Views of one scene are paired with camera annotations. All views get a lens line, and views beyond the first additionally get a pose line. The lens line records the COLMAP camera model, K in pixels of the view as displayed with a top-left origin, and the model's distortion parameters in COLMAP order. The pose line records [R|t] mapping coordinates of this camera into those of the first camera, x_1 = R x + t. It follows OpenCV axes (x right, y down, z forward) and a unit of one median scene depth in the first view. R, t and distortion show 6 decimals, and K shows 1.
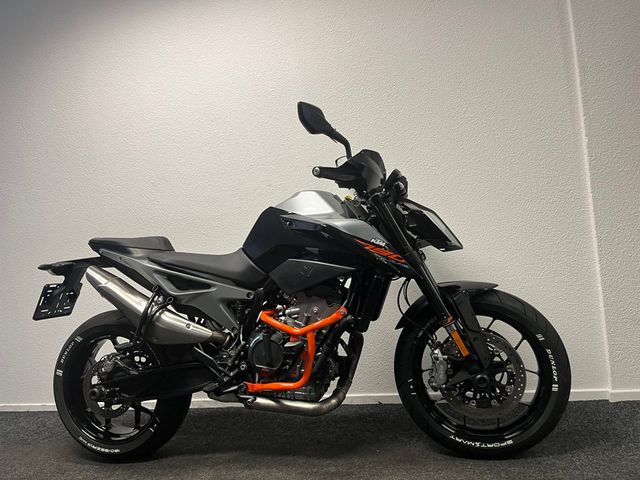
lens RADIAL K [[493.0, 0, 320.0], [0, 493.0, 240.0], [0, 0, 1]] dist [0.032173, -0.004588]
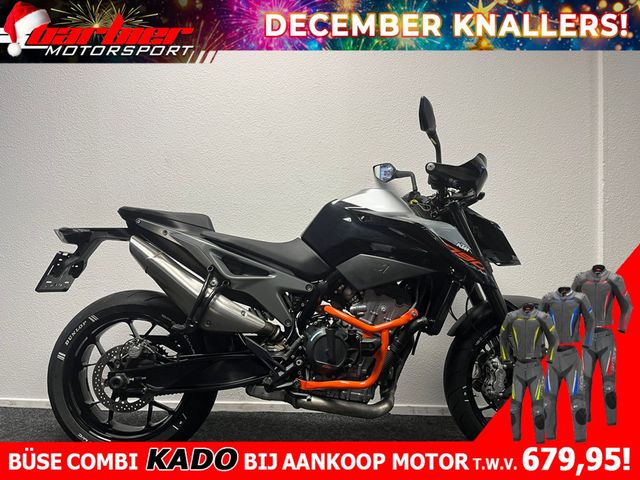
lens RADIAL K [[493.0, 0, 320.0], [0, 493.0, 240.0], [0, 0, 1]] dist [0.032173, -0.004588]
pose [[0.964164, 0.131133, 0.230632, -0.364696], [-0.119449, 0.990777, -0.063977, 0.081945], [-0.236894, 0.034135, 0.970936, 0.071421]]
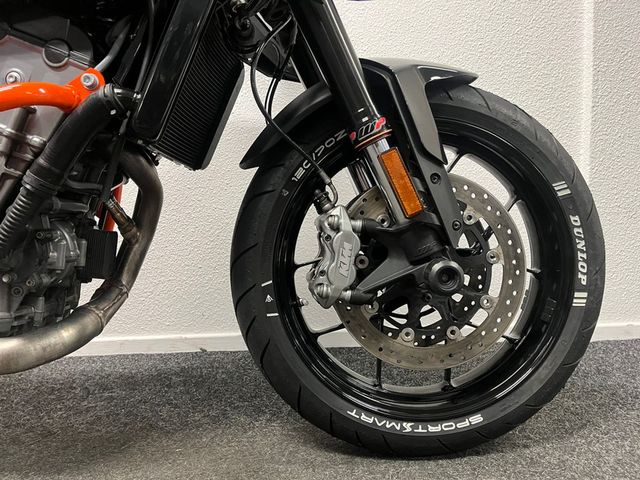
lens RADIAL K [[493.0, 0, 320.0], [0, 493.0, 240.0], [0, 0, 1]] dist [0.032173, -0.004588]
pose [[0.954594, 0.060046, 0.291796, 0.099098], [-0.079772, 0.995229, 0.056172, 0.213646], [-0.287031, -0.076899, 0.954830, 0.577412]]
